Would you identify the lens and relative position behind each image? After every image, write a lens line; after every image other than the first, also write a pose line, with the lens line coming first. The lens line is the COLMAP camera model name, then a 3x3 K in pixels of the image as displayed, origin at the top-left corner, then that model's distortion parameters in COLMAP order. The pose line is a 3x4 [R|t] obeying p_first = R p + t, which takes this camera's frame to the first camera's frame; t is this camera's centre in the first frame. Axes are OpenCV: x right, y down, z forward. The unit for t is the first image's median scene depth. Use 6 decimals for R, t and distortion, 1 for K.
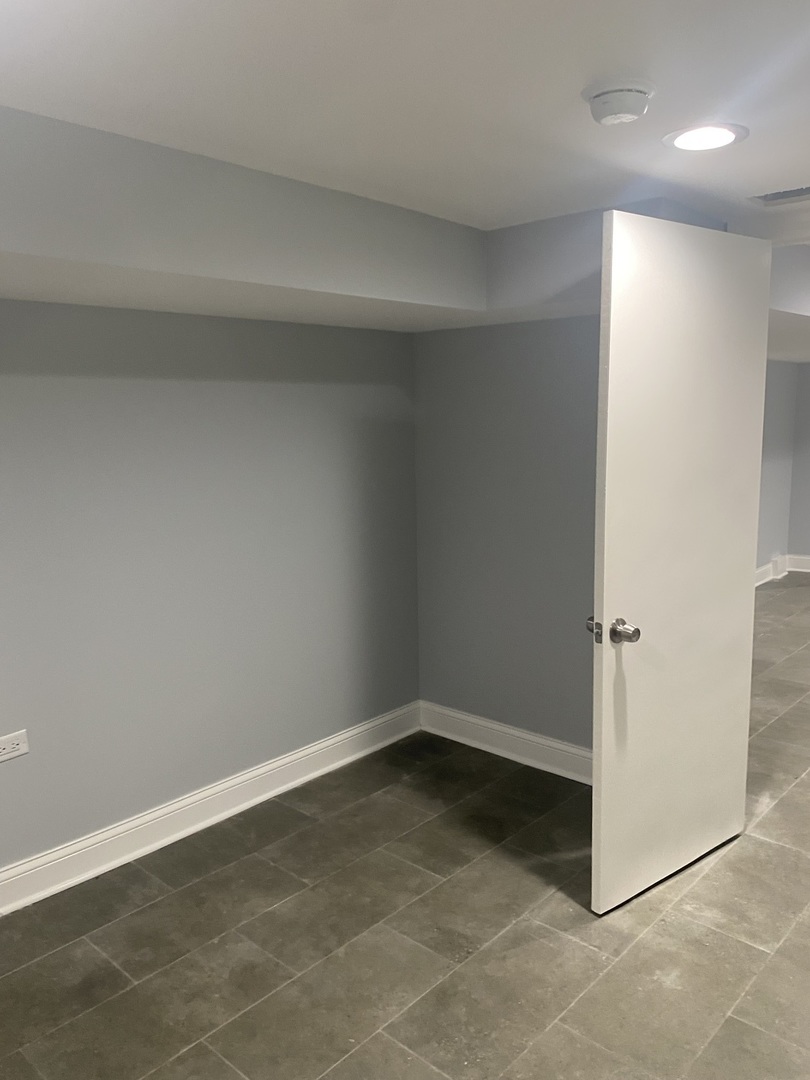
lens RADIAL K [[829.3, 0, 406.9], [0, 829.3, 538.3], [0, 0, 1]] dist [0.015012, -0.010432]
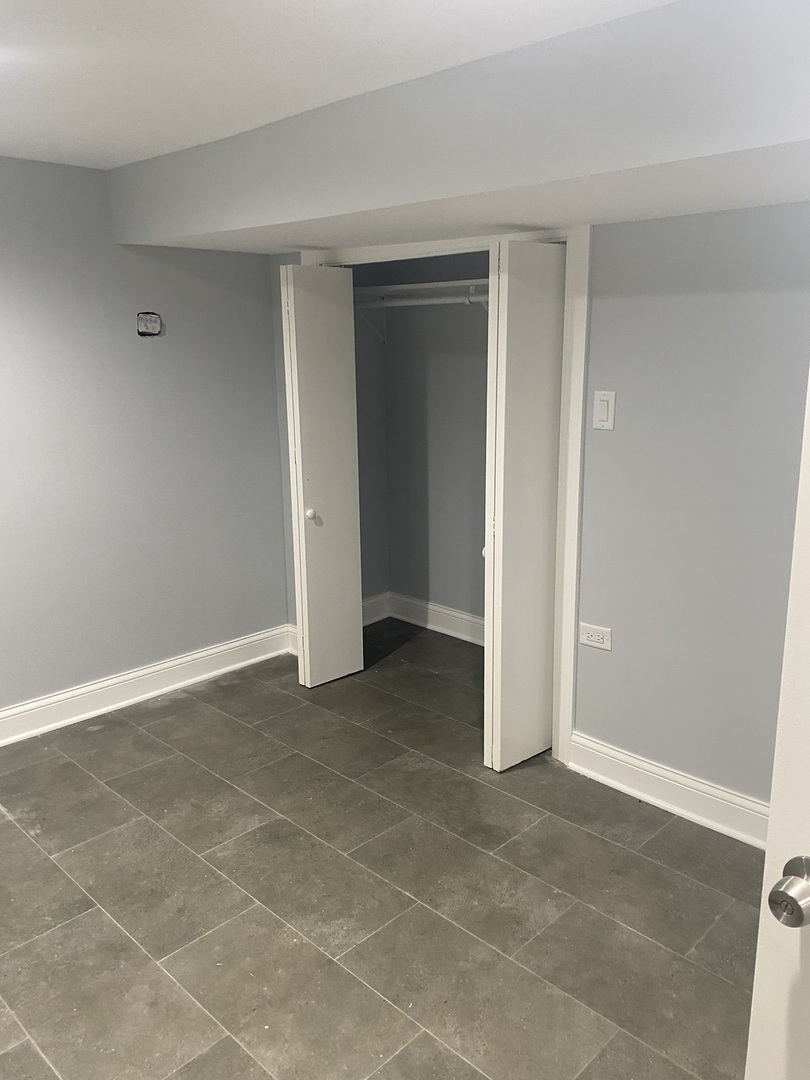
lens RADIAL K [[829.3, 0, 408.2], [0, 829.3, 538.4], [0, 0, 1]] dist [0.015012, -0.010432]
pose [[-0.025572, 0.248712, -0.968240, 0.642133], [-0.146387, 0.957184, 0.249738, -0.129378], [0.988897, 0.148124, 0.011931, 0.806530]]
